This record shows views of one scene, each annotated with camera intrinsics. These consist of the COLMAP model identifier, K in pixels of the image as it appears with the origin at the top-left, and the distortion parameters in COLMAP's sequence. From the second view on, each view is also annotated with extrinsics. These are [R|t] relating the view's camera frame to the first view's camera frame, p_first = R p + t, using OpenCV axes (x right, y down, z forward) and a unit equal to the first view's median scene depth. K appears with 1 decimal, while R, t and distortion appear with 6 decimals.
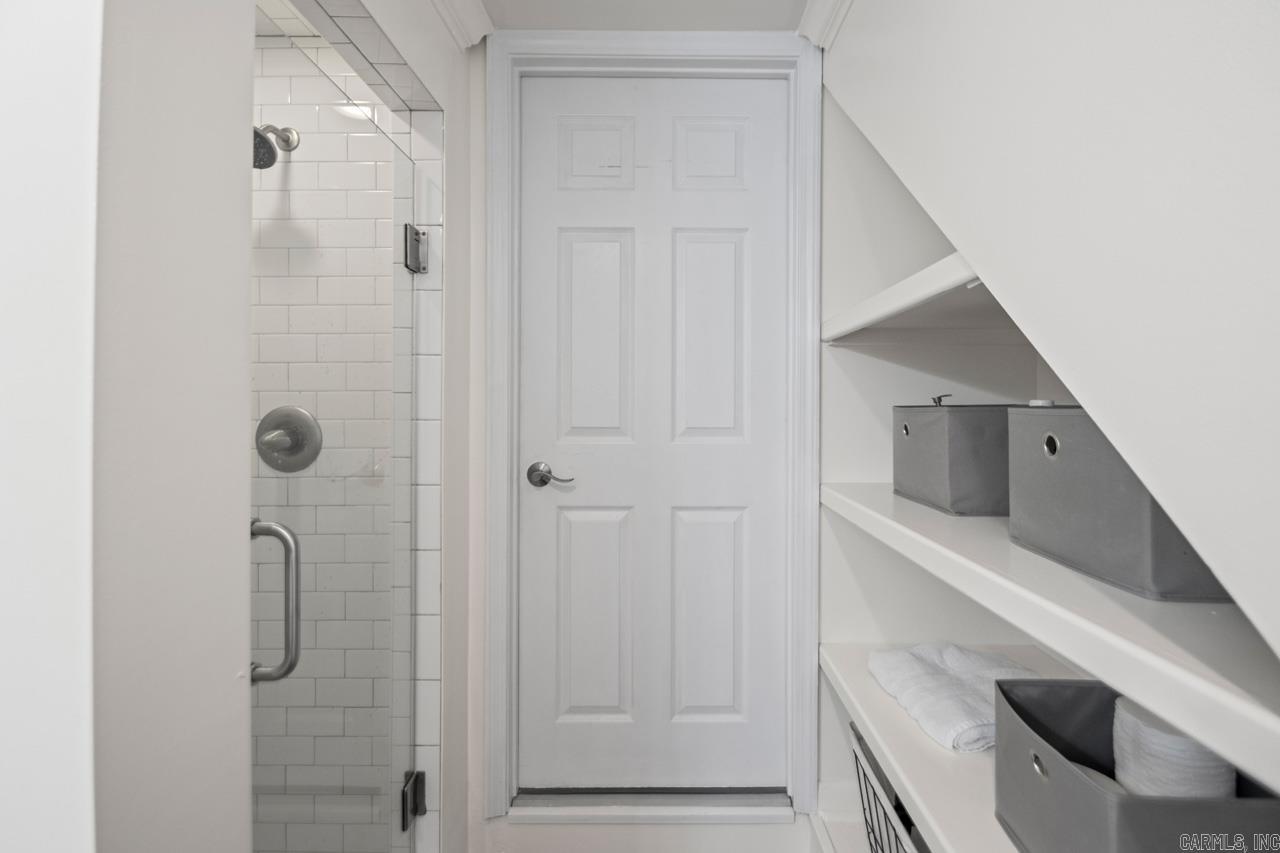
lens RADIAL K [[595.4, 0, 643.4], [0, 595.4, 421.0], [0, 0, 1]] dist [0.014012, -0.016278]
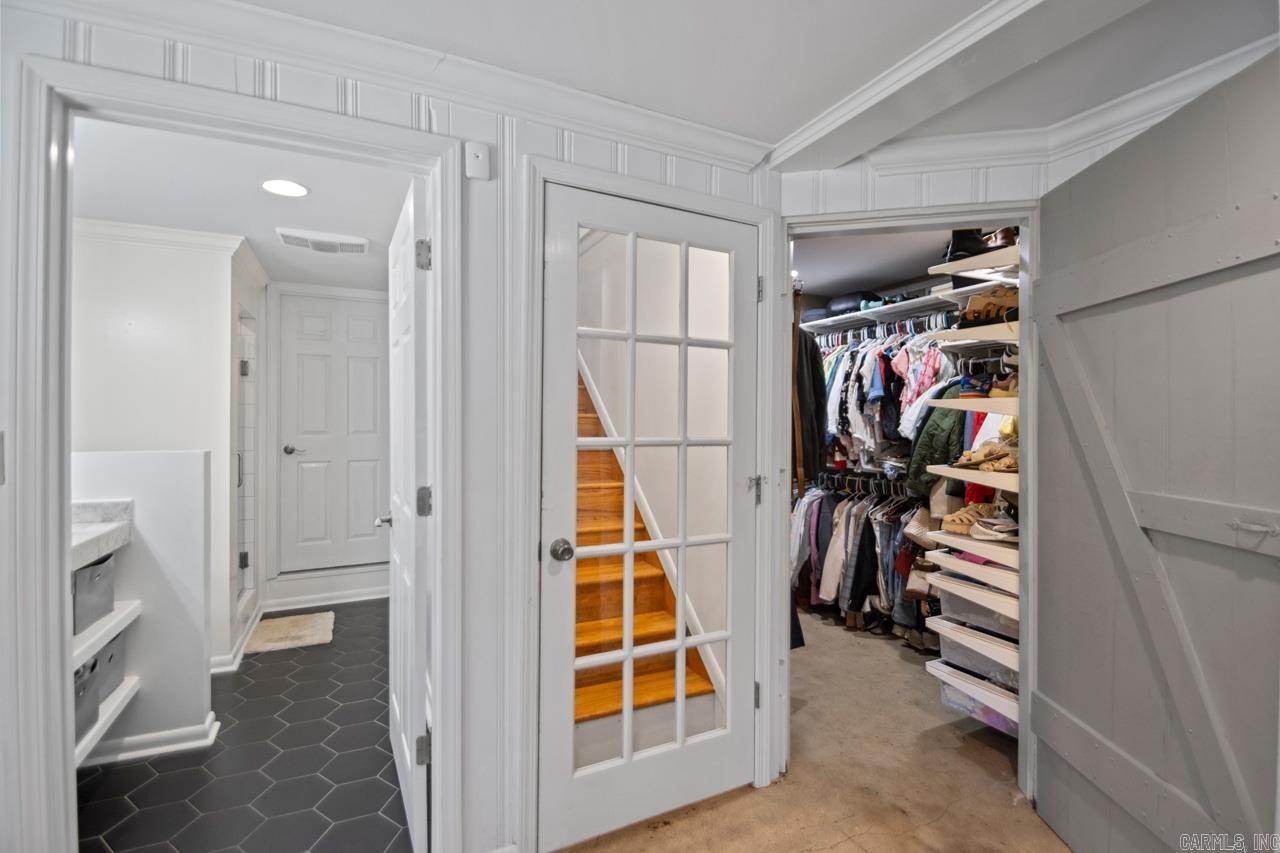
lens RADIAL K [[595.4, 0, 645.9], [0, 595.4, 428.2], [0, 0, 1]] dist [0.014012, -0.016278]
pose [[0.889305, -0.000529, 0.457314, 0.014898], [-0.000167, 0.999999, 0.001483, -0.004337], [-0.457314, -0.001396, 0.889304, -1.982503]]
